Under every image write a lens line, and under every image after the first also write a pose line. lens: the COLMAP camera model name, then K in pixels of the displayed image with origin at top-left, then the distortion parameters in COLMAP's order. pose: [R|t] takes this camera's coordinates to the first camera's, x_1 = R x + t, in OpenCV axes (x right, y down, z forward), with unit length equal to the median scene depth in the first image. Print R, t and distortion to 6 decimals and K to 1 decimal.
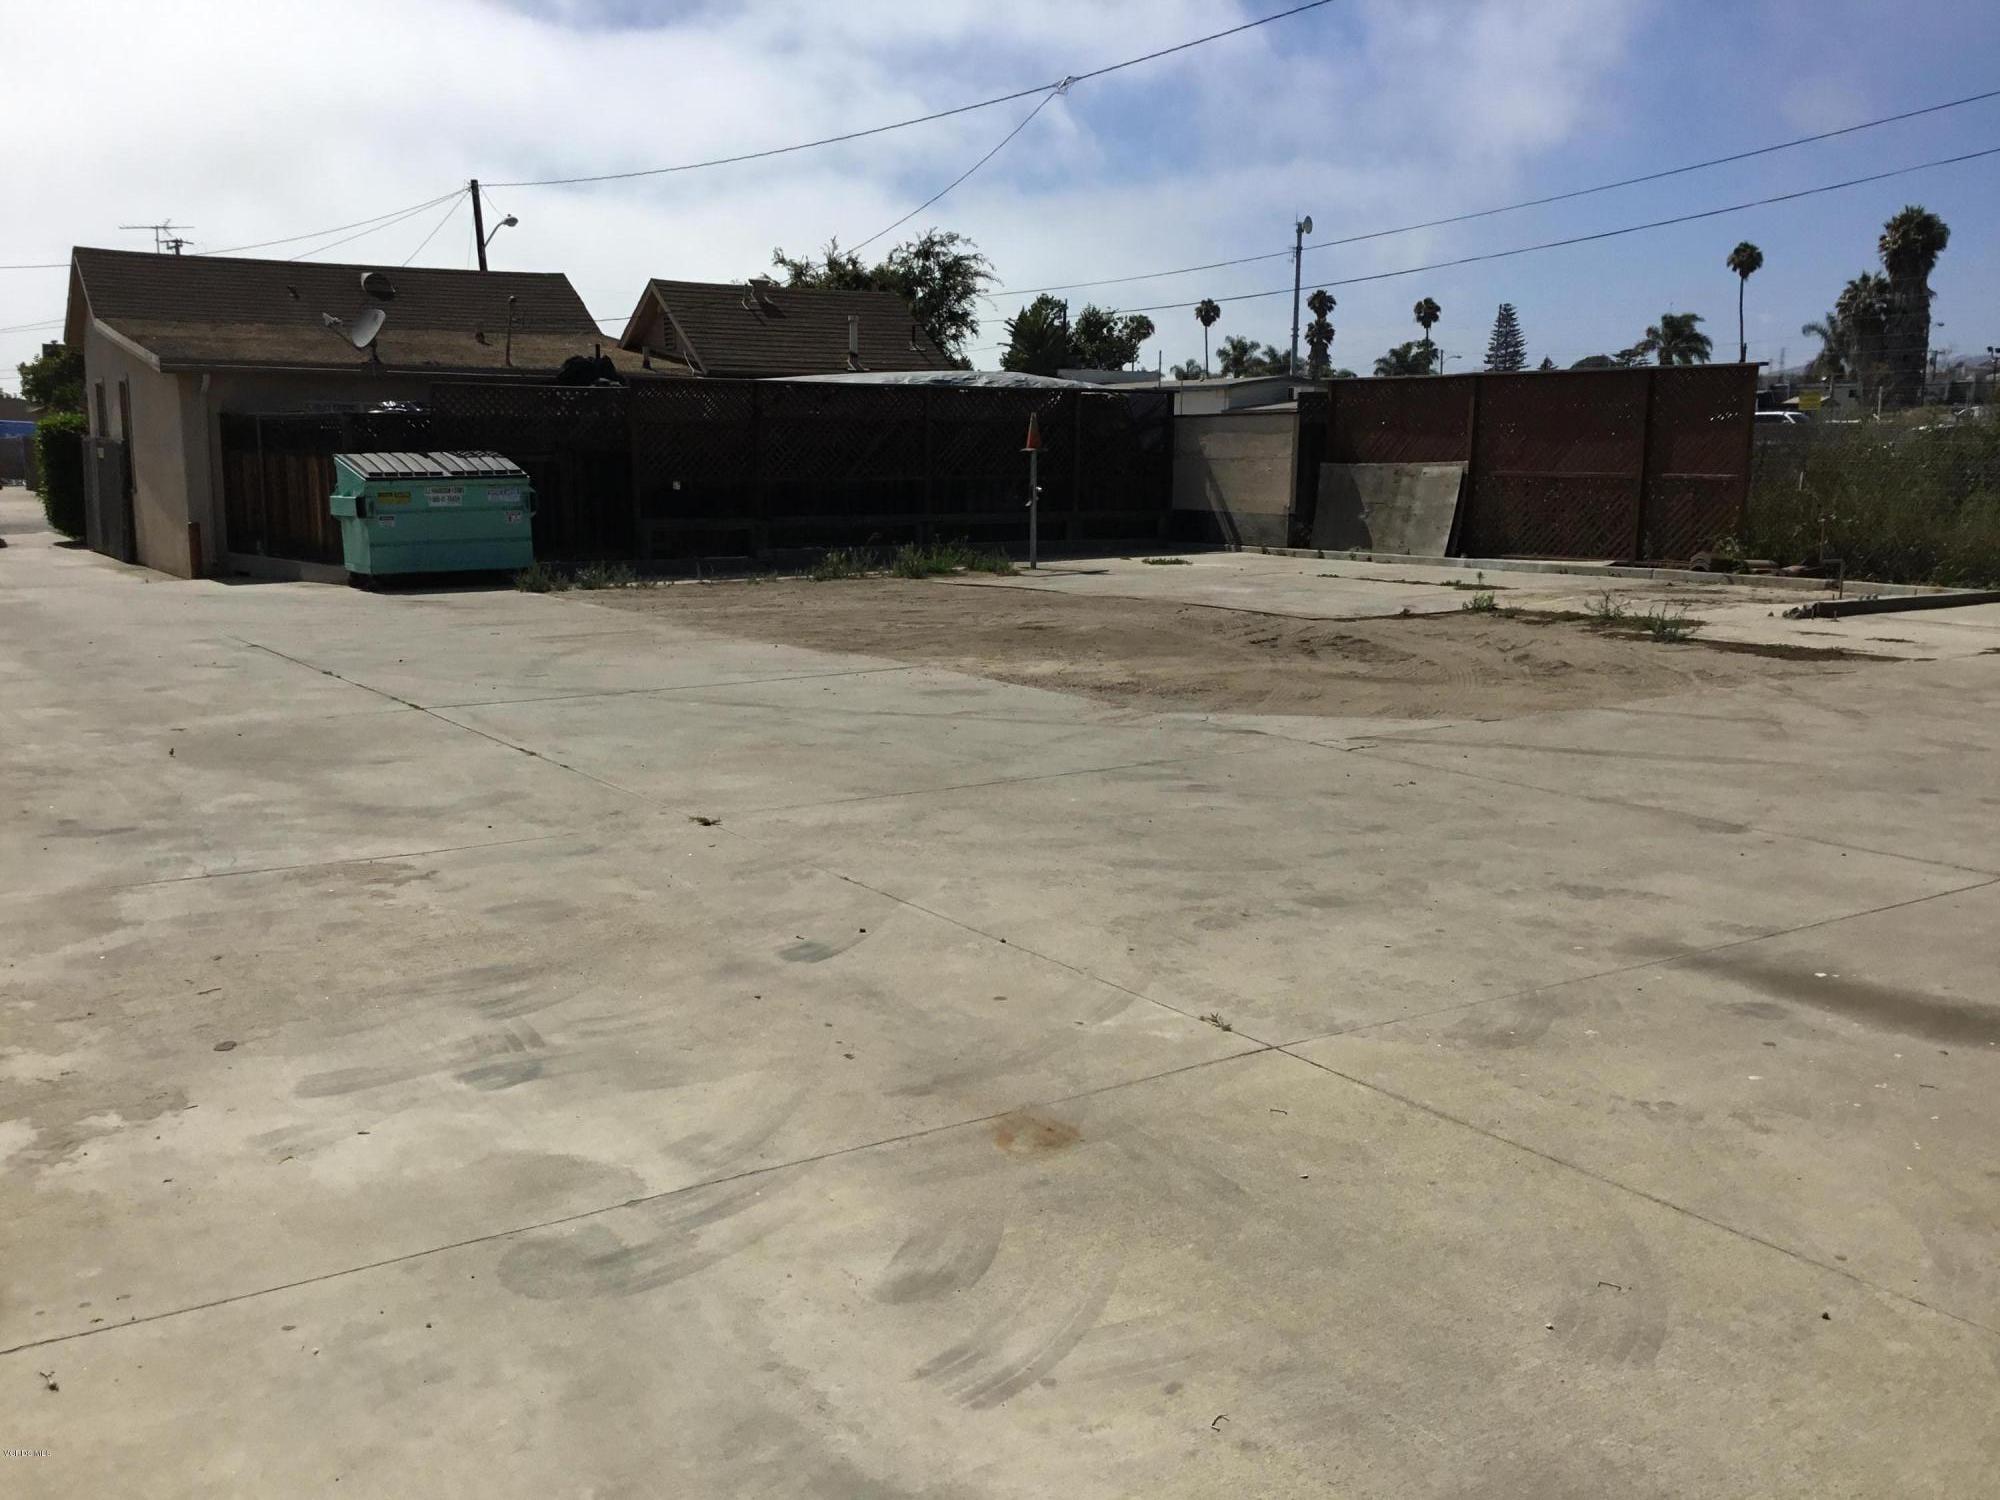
lens RADIAL K [[1825.8, 0, 1005.5], [0, 1825.8, 705.5], [0, 0, 1]] dist [0.147271, -0.278165]
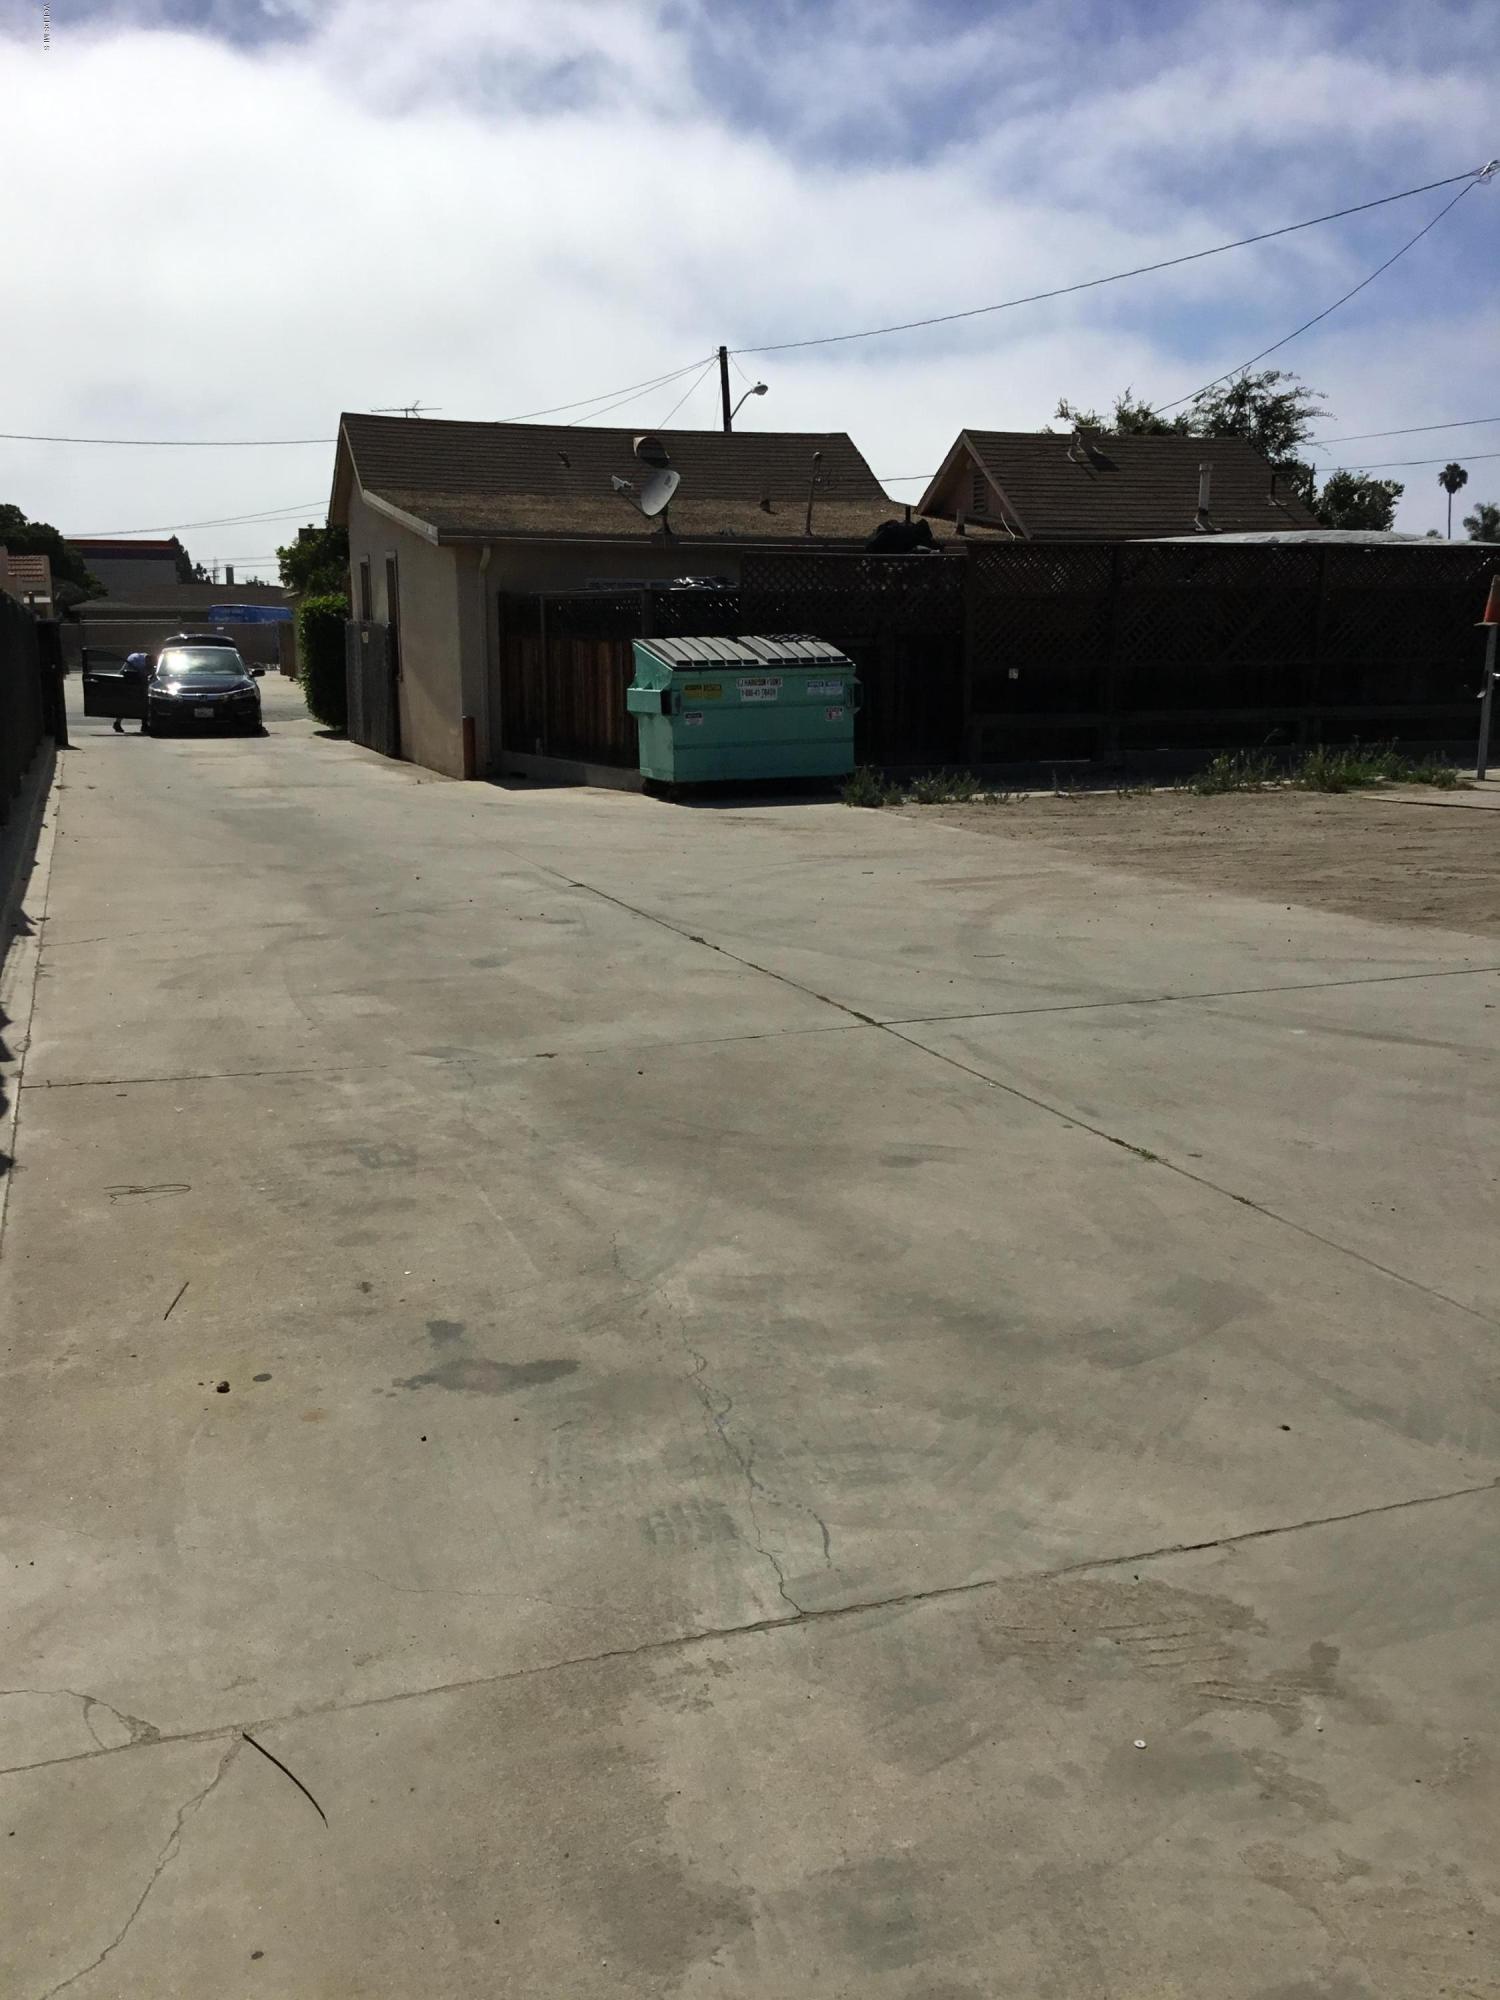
lens RADIAL K [[1822.3, 0, 793.1], [0, 1822.3, 933.5], [0, 0, 1]] dist [0.183798, -0.429999]
pose [[0.978038, 0.031420, -0.206044, -0.099609], [-0.026499, 0.999295, 0.026605, -0.021936], [0.206734, -0.020560, 0.978181, 0.167841]]
